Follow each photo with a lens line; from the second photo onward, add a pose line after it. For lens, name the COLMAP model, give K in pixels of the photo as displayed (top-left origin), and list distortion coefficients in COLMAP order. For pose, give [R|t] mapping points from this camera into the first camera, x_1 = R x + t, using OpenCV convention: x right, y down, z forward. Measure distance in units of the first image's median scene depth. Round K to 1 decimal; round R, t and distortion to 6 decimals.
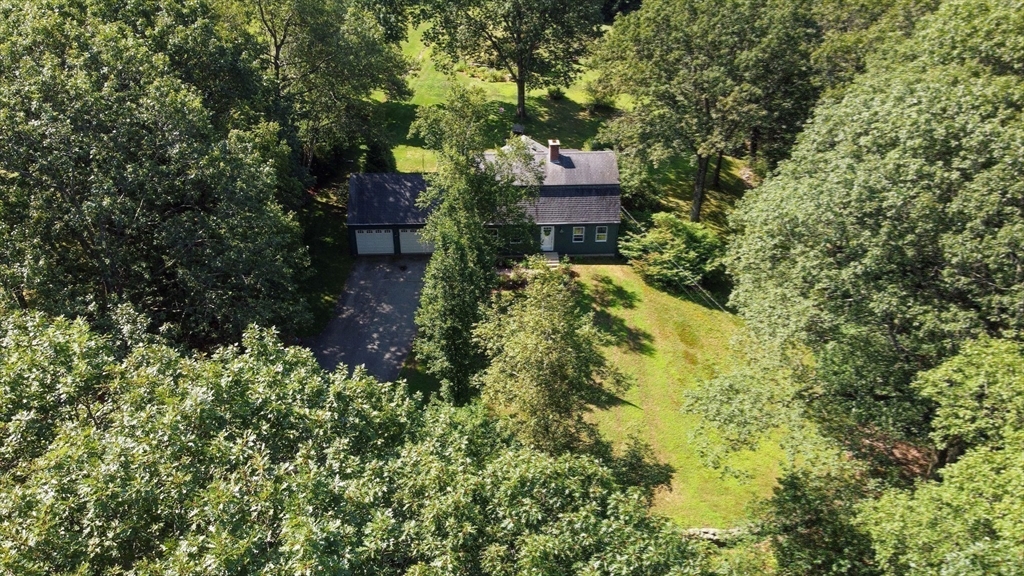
lens RADIAL K [[770.5, 0, 512.0], [0, 770.5, 288.0], [0, 0, 1]] dist [0.091876, 0.004089]
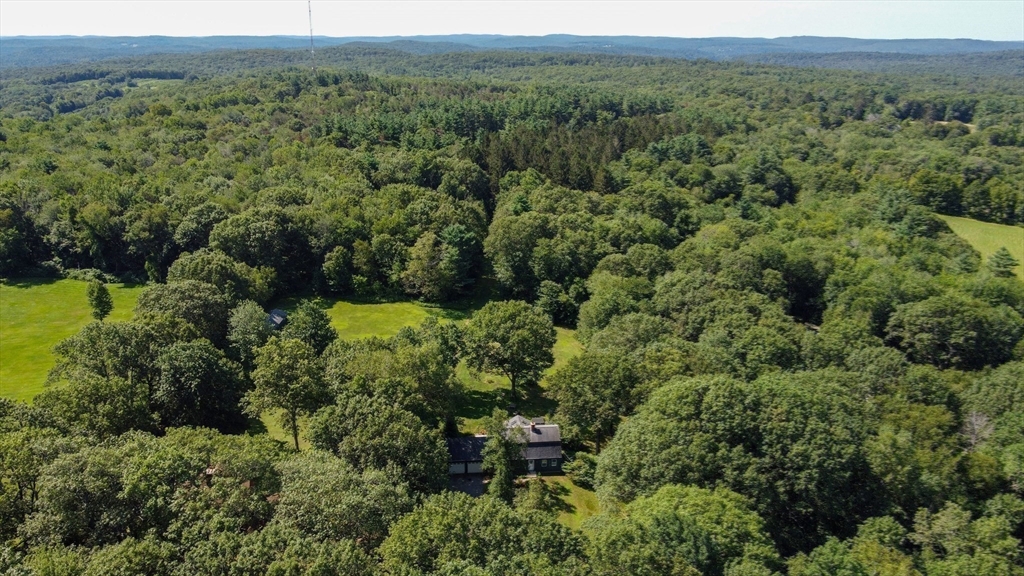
lens RADIAL K [[770.5, 0, 512.0], [0, 770.5, 288.0], [0, 0, 1]] dist [0.091876, 0.004089]
pose [[0.998888, -0.009832, 0.046108, -0.115309], [0.021258, 0.966871, -0.254380, 0.012850], [-0.042079, 0.255077, 0.966005, -1.407251]]
